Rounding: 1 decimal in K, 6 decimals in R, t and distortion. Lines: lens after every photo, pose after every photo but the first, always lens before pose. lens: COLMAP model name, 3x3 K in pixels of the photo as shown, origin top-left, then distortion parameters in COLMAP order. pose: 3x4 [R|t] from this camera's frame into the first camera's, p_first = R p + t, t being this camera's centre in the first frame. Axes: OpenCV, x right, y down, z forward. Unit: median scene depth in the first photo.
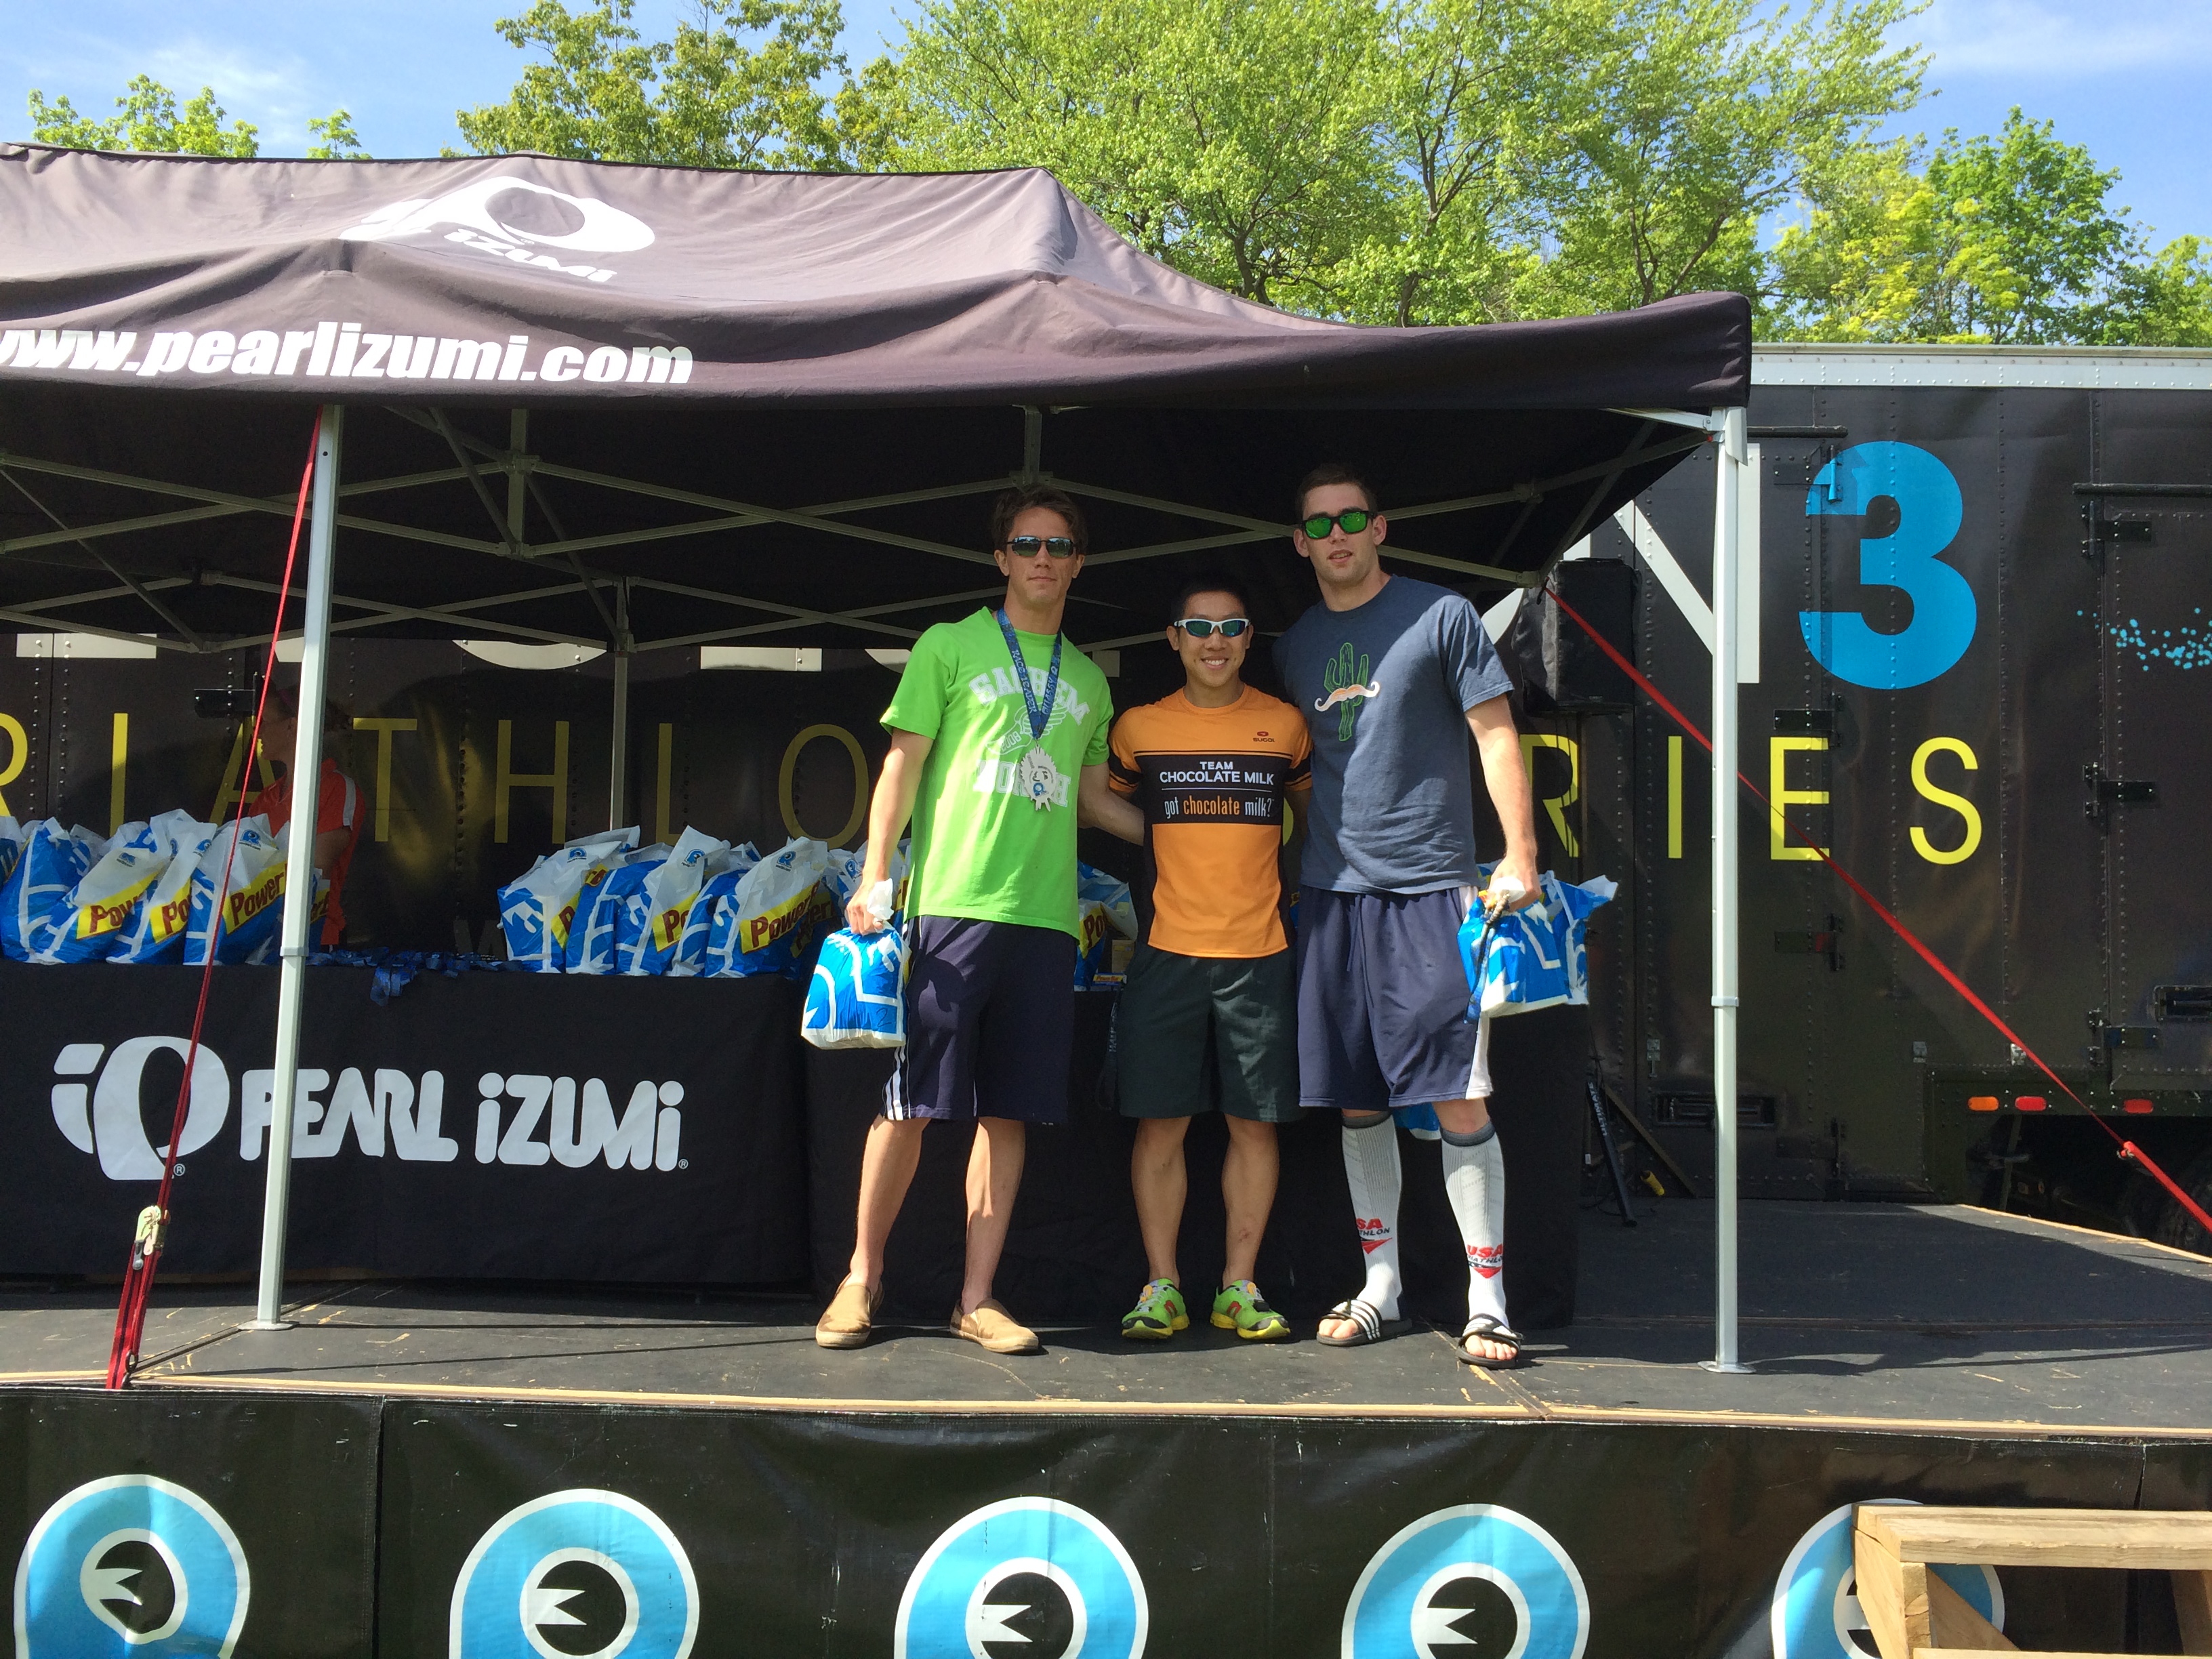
lens RADIAL K [[1847.4, 0, 1106.0], [0, 1847.4, 829.5], [0, 0, 1]] dist [0.076724, -0.125908]
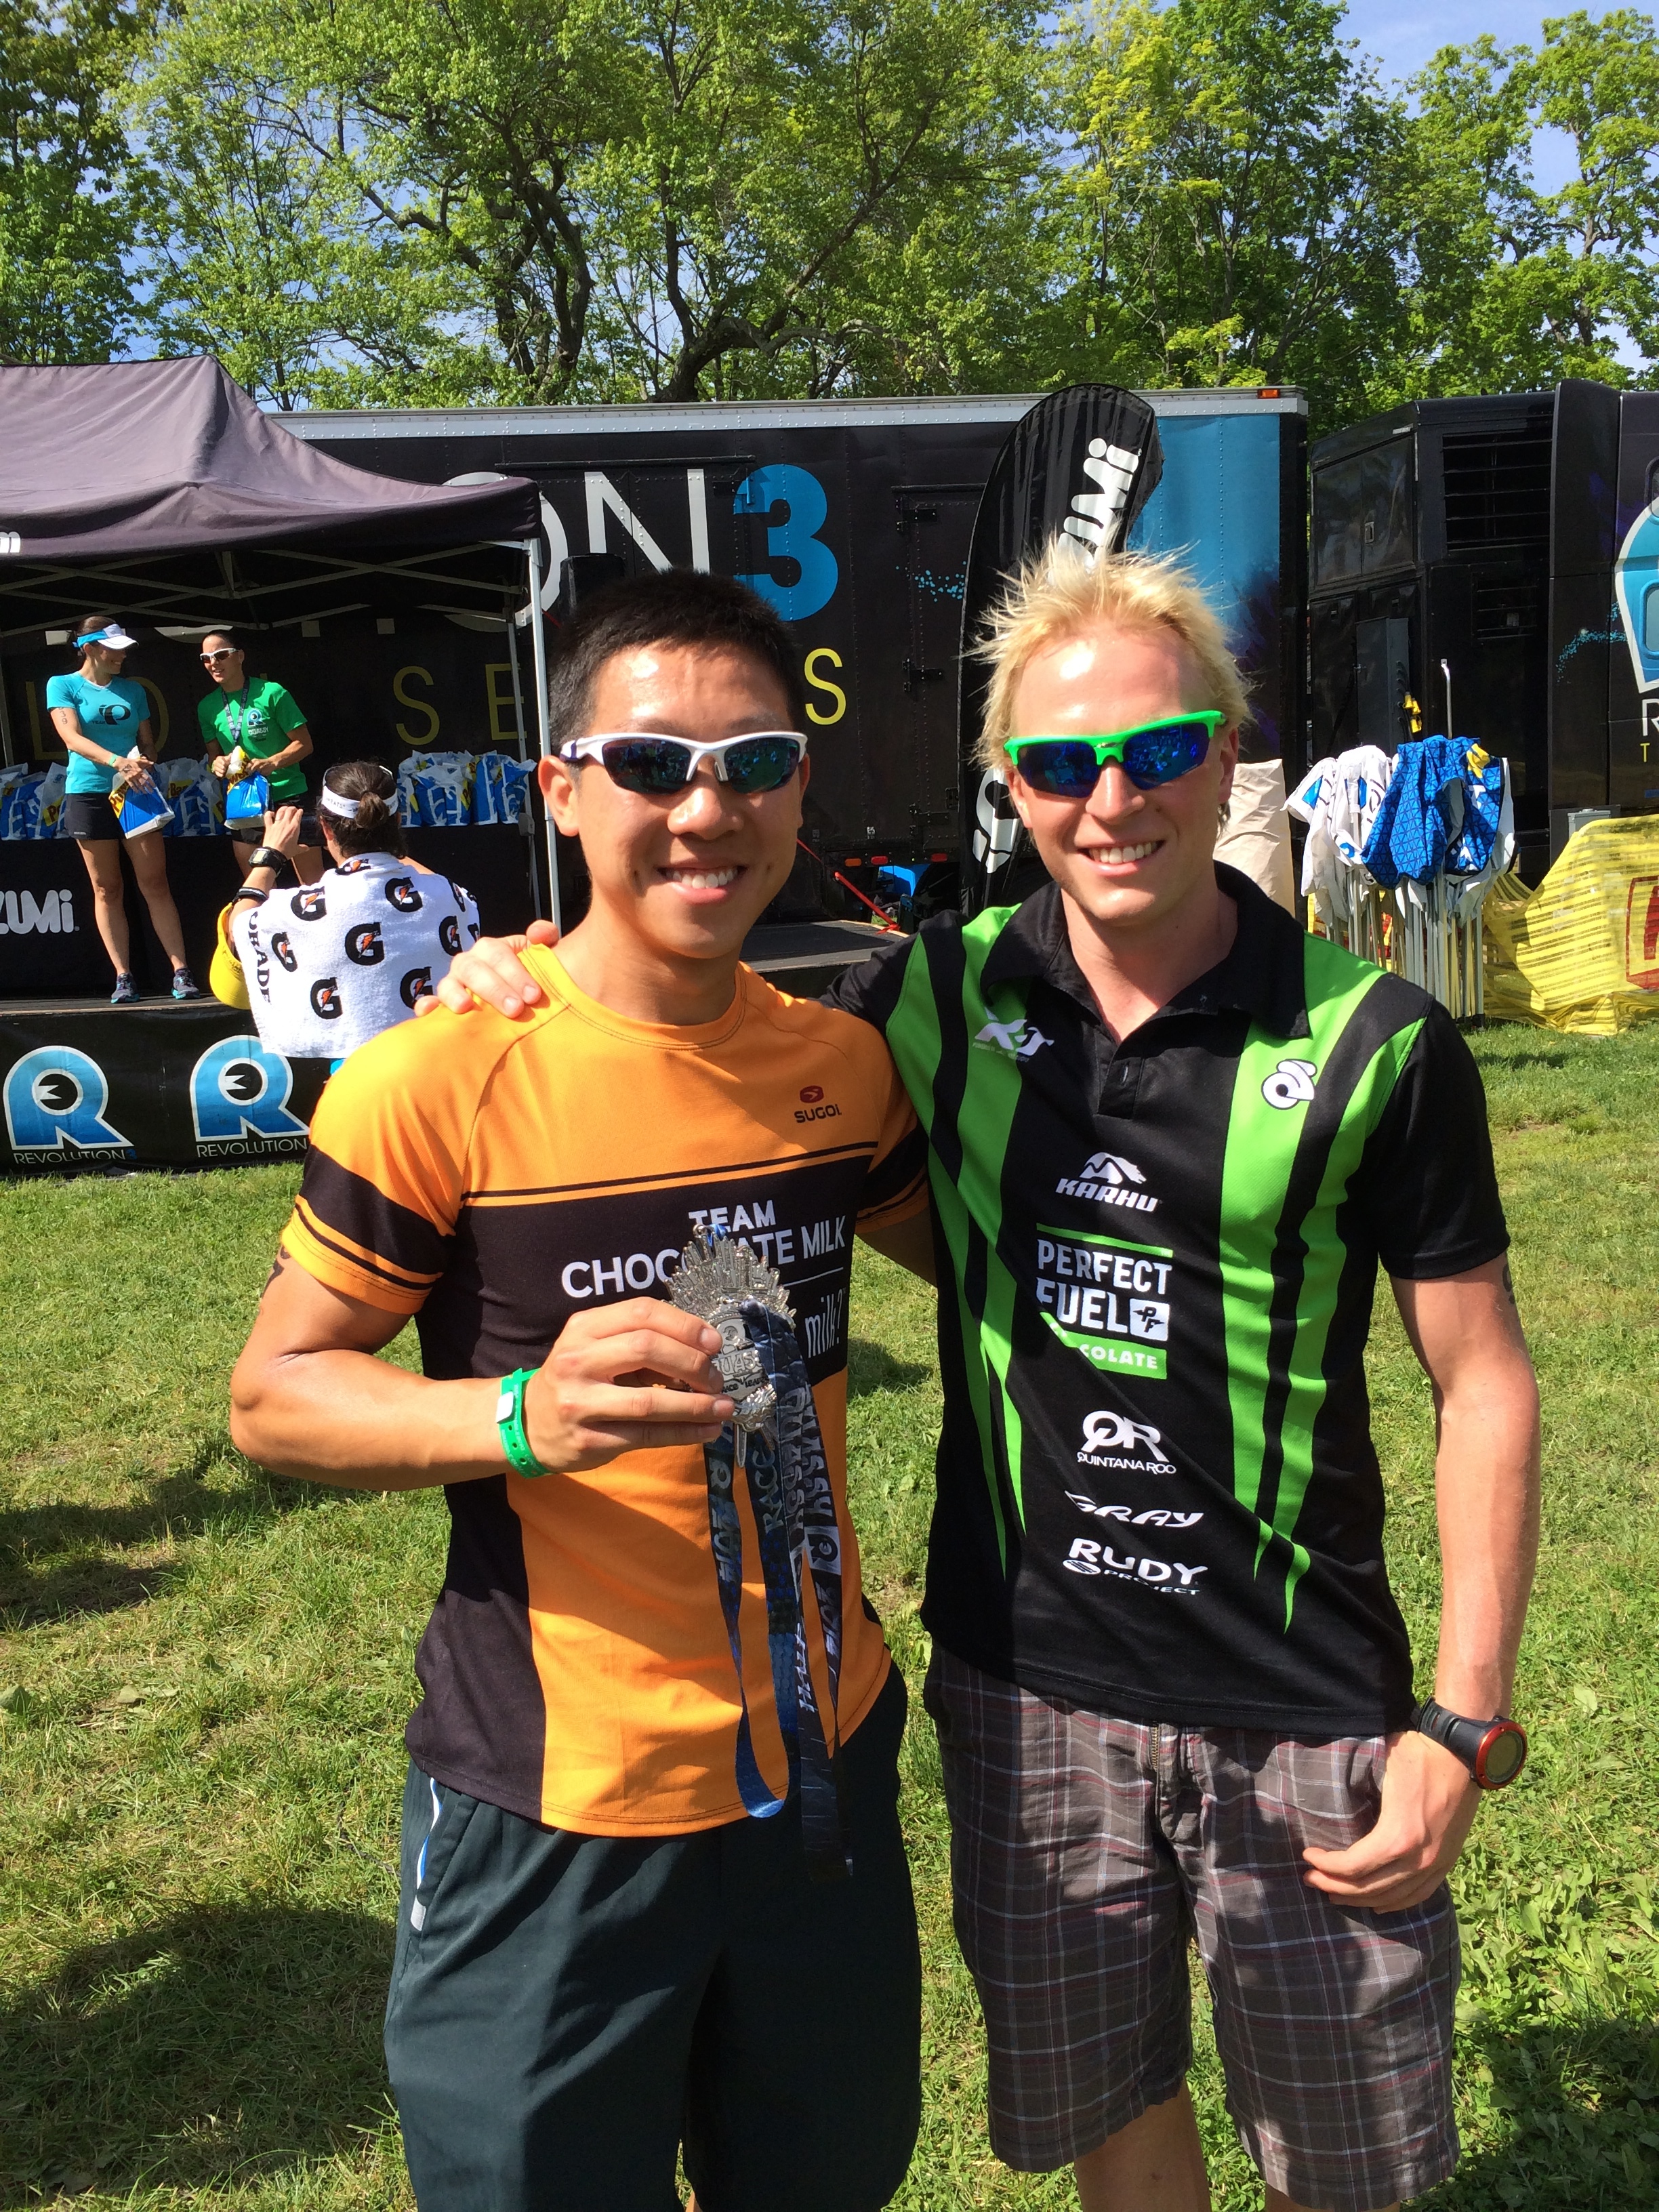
lens RADIAL K [[1847.4, 0, 829.5], [0, 1847.4, 1106.0], [0, 0, 1]] dist [0.076724, -0.125908]
pose [[0.985407, -0.091359, 0.143622, 0.174430], [0.054944, 0.969314, 0.239609, -0.049971], [-0.161105, -0.228221, 0.960188, -0.726721]]
